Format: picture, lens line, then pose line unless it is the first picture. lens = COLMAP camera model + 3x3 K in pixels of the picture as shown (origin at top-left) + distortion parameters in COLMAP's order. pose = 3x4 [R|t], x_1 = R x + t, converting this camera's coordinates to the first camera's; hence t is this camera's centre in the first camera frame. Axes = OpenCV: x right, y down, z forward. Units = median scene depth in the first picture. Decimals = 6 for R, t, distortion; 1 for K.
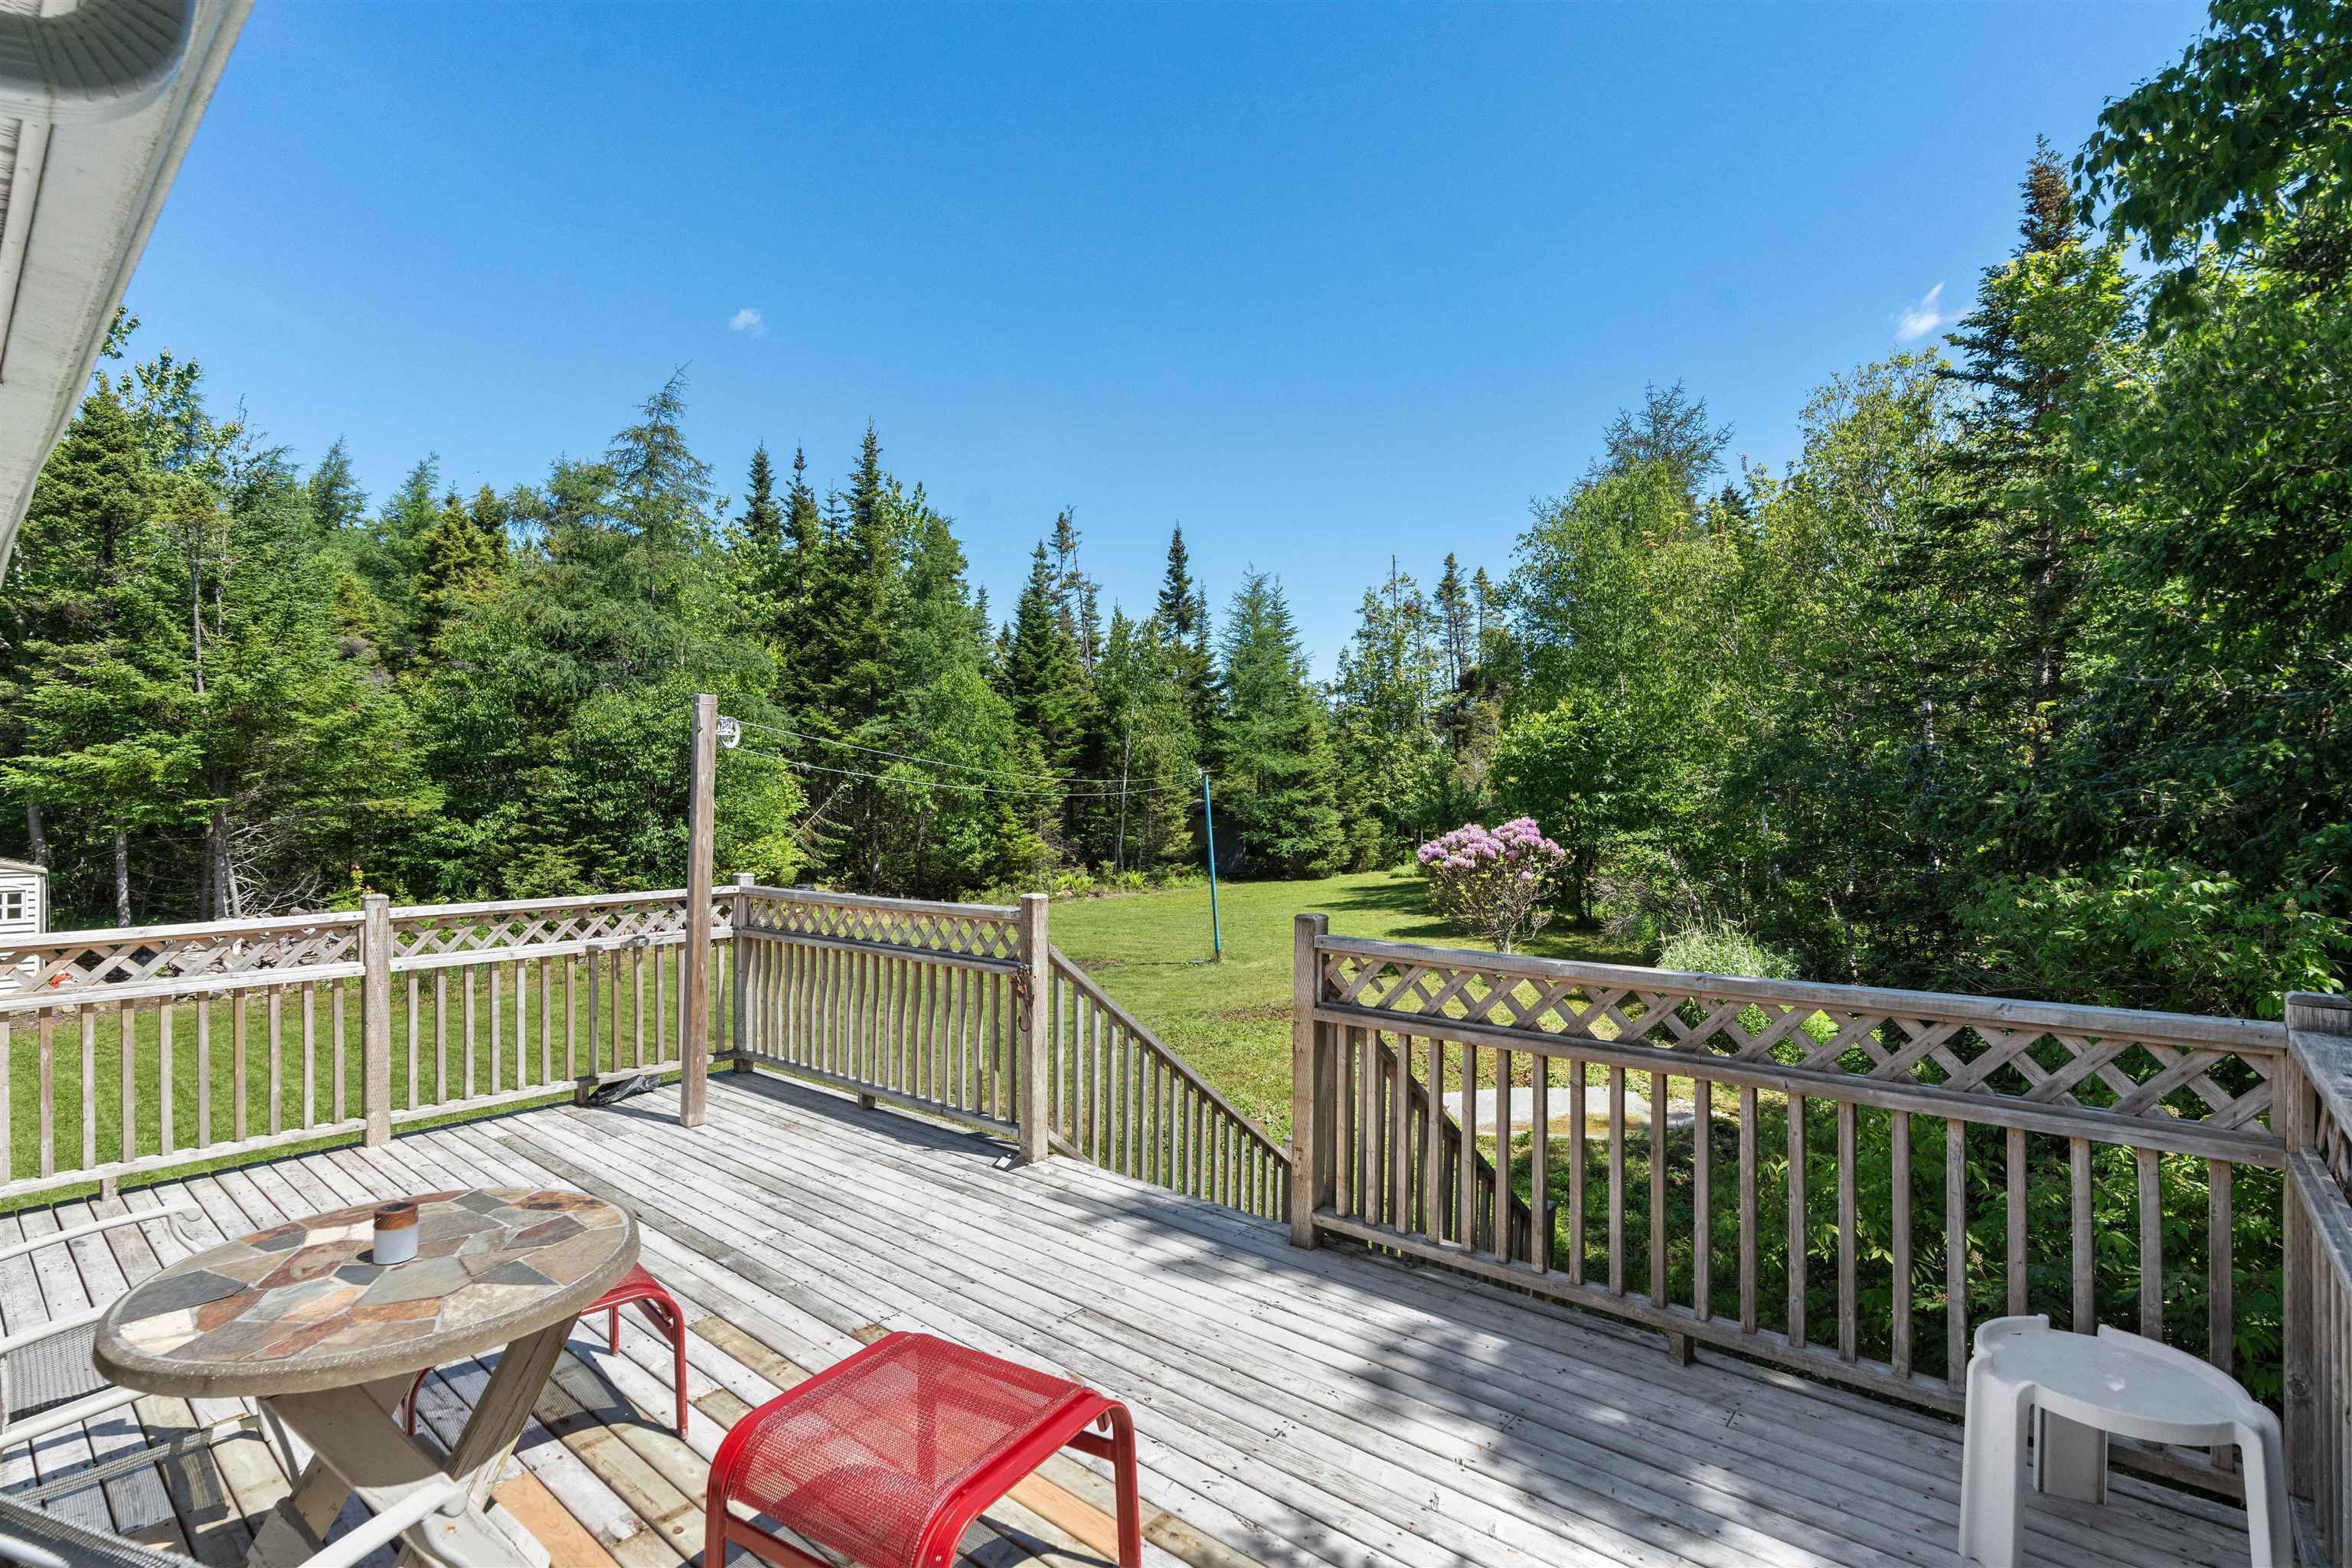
lens RADIAL K [[1122.5, 0, 1147.7], [0, 1122.5, 791.3], [0, 0, 1]] dist [-0.001042, -0.000020]
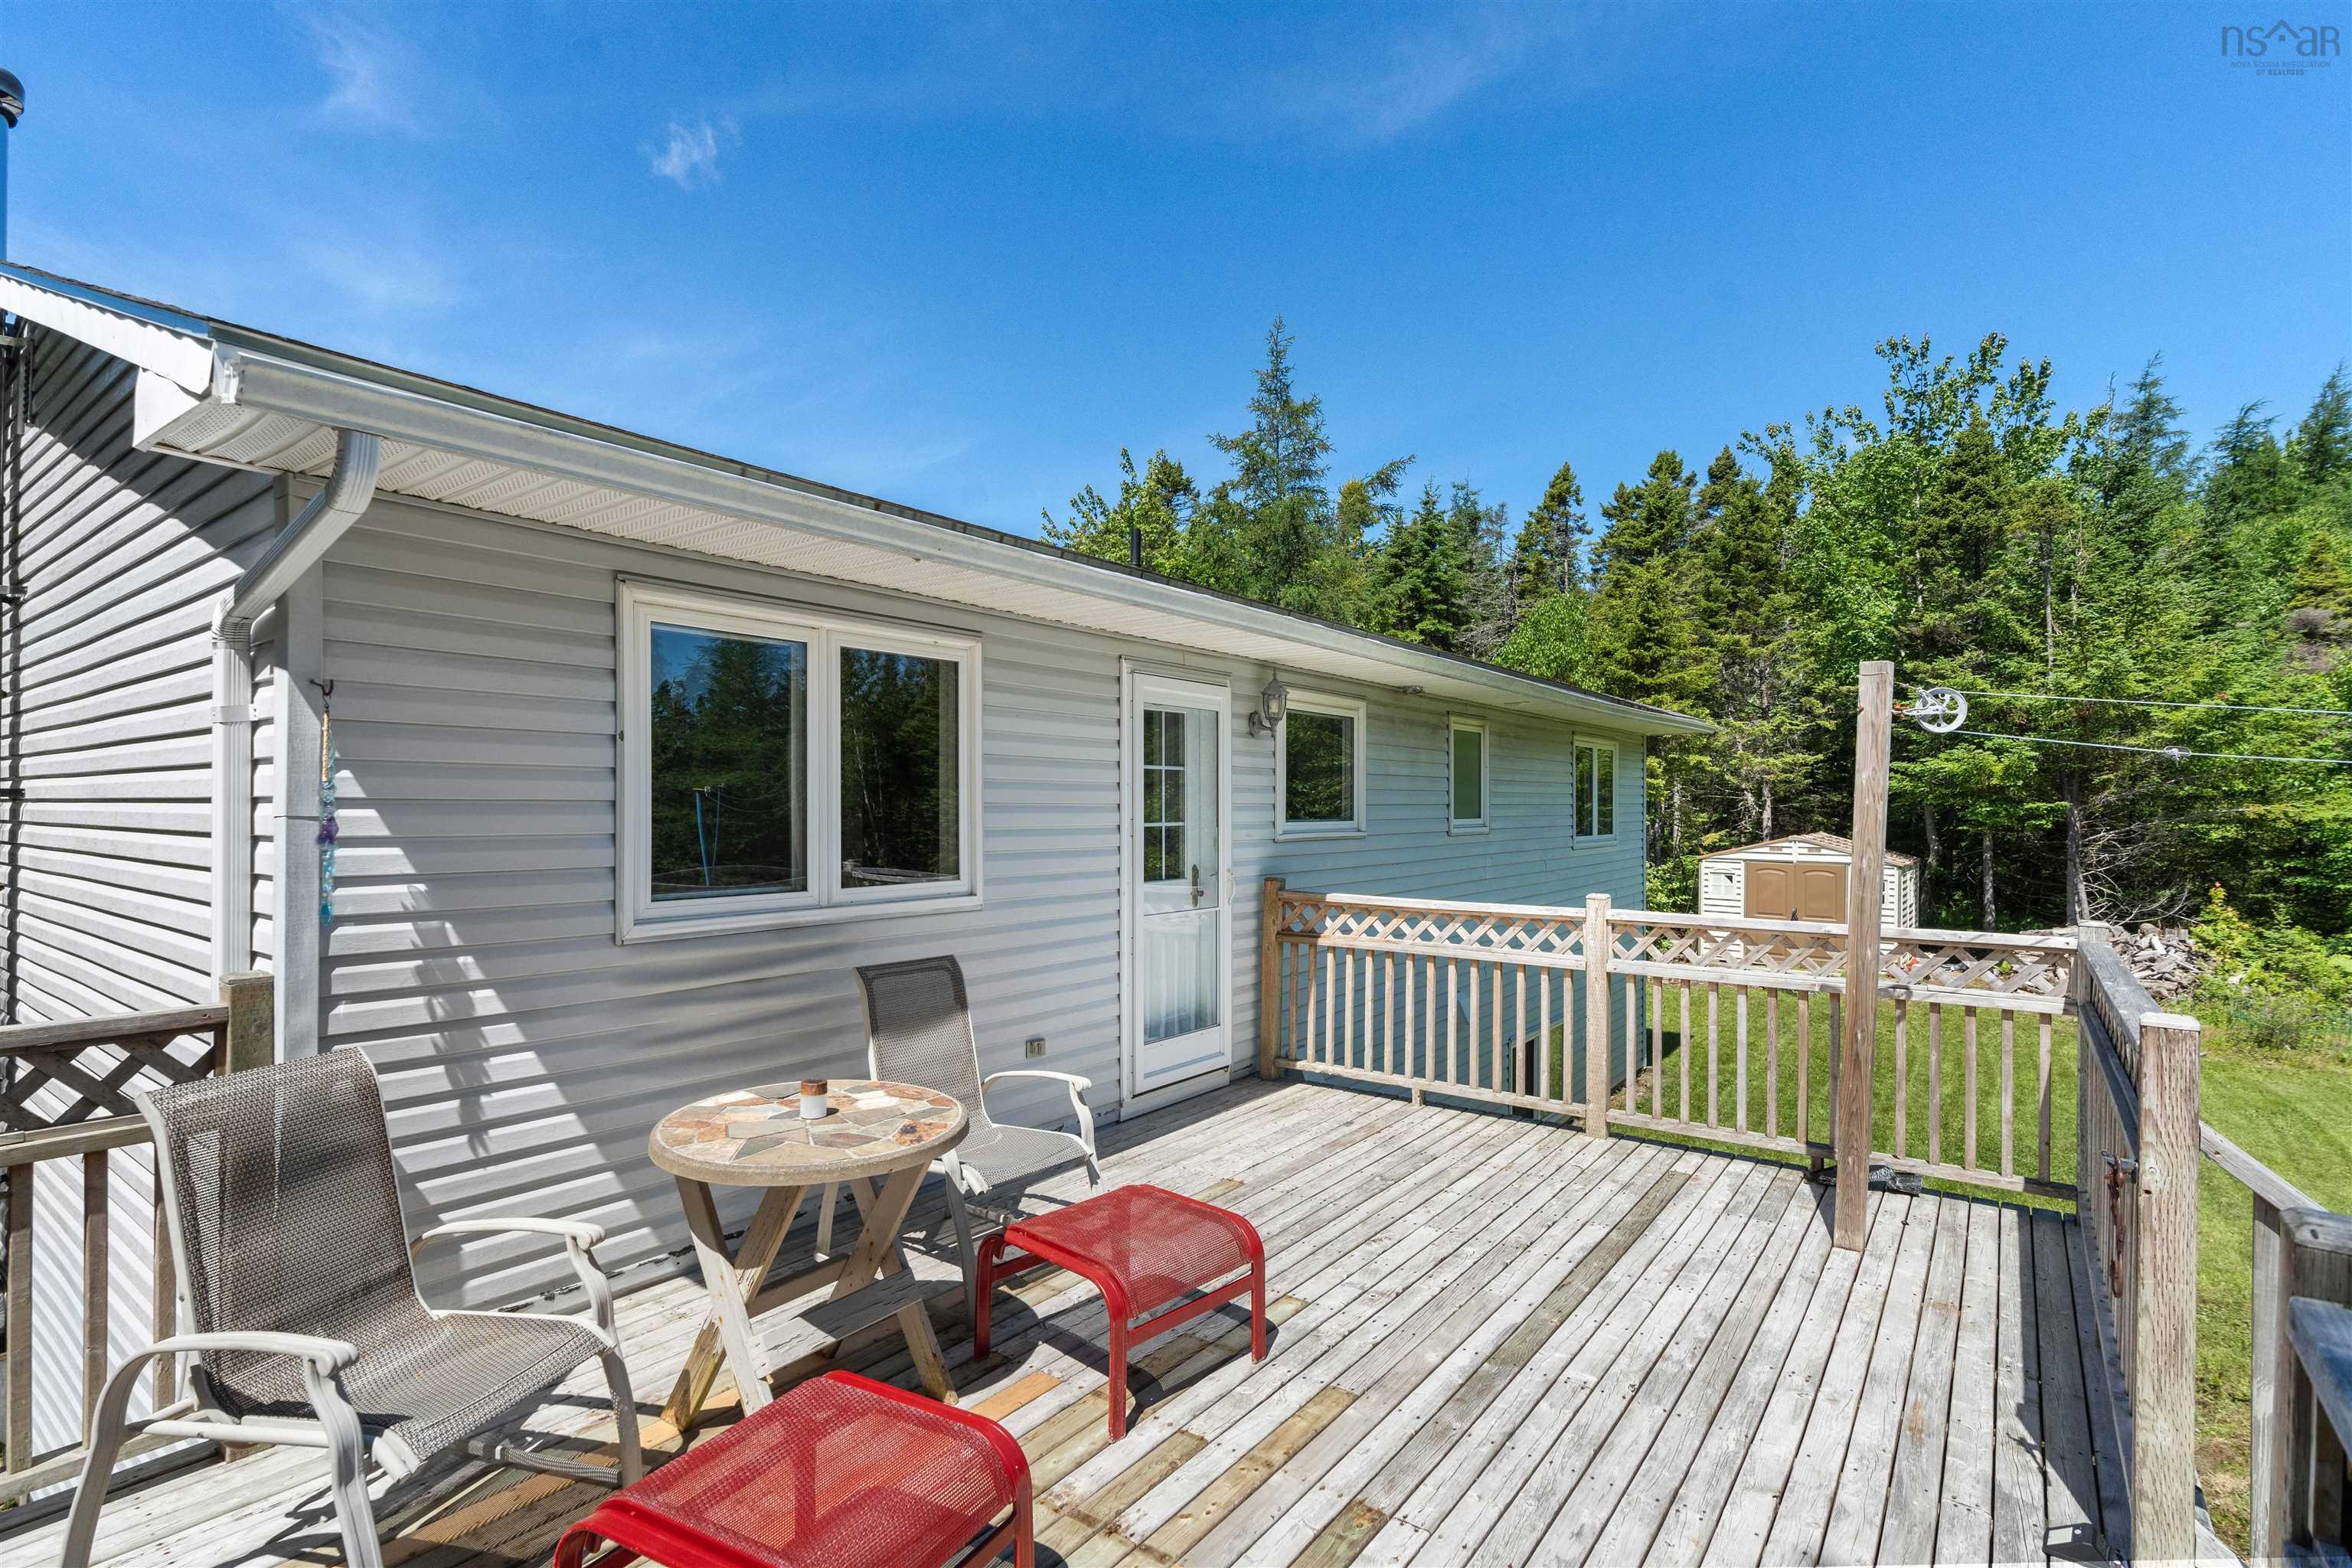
lens RADIAL K [[1122.5, 0, 1147.7], [0, 1122.5, 791.3], [0, 0, 1]] dist [-0.001042, -0.000020]
pose [[0.074362, -0.000508, -0.997231, 0.085627], [-0.001782, 0.999998, -0.000642, -0.000447], [0.997230, 0.001825, 0.074361, 0.139164]]
